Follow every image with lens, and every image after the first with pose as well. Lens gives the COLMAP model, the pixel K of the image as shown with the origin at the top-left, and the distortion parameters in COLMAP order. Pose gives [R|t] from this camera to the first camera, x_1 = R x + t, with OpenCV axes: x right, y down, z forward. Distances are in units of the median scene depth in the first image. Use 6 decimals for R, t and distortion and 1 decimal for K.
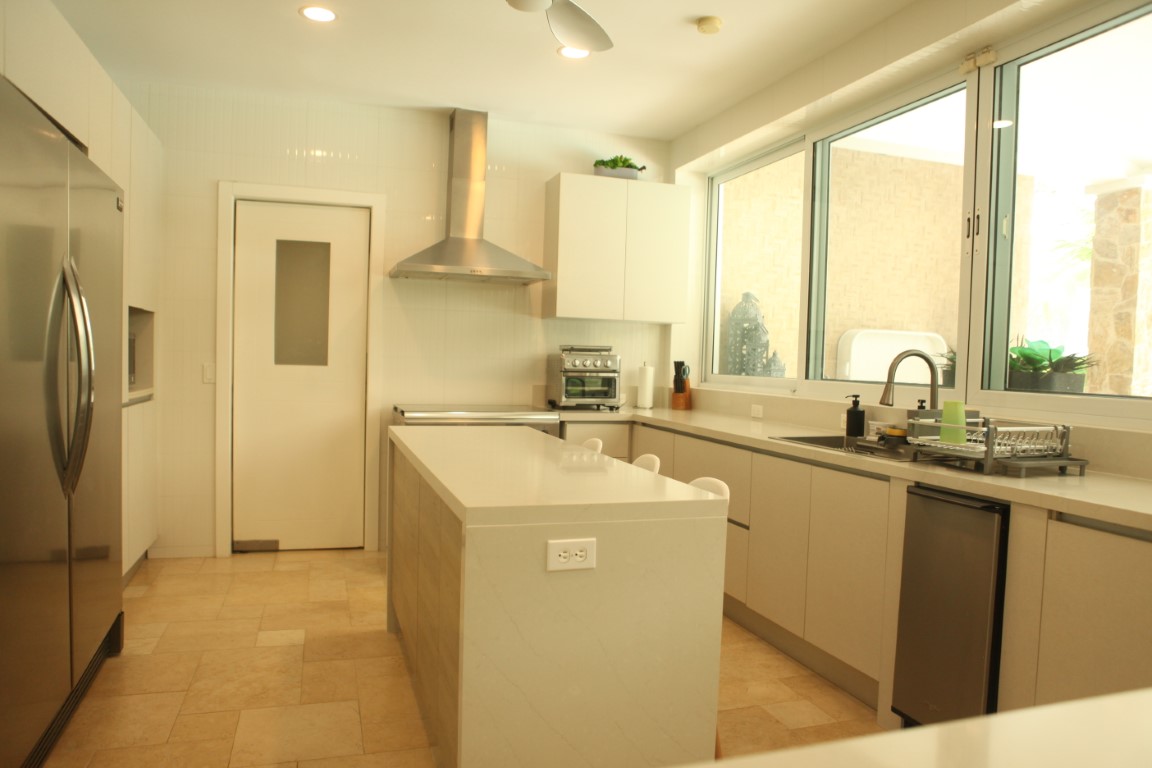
lens RADIAL K [[822.4, 0, 576.0], [0, 822.4, 384.0], [0, 0, 1]] dist [-0.007104, 0.000891]
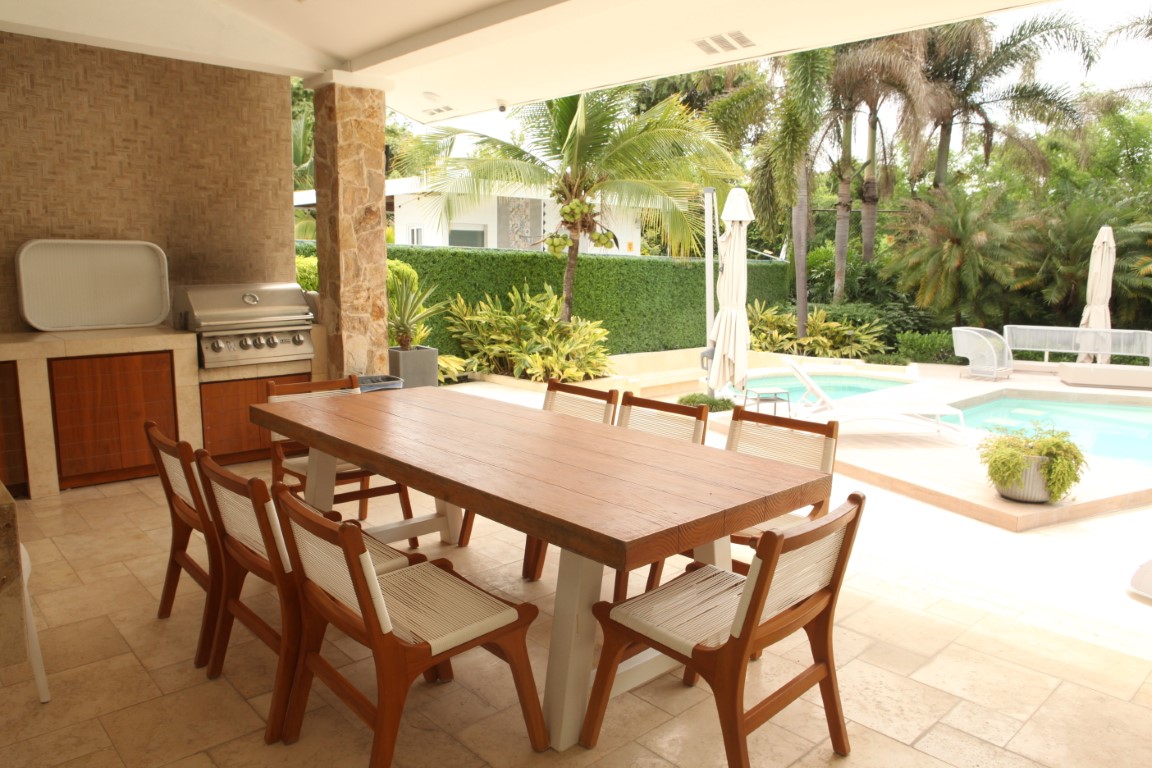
lens RADIAL K [[822.4, 0, 576.0], [0, 822.4, 384.0], [0, 0, 1]] dist [-0.007104, 0.000891]
pose [[0.924914, -0.086204, 0.370275, 0.517962], [0.039111, 0.990361, 0.132871, -0.008133], [-0.378160, -0.108412, 0.919370, -0.022483]]
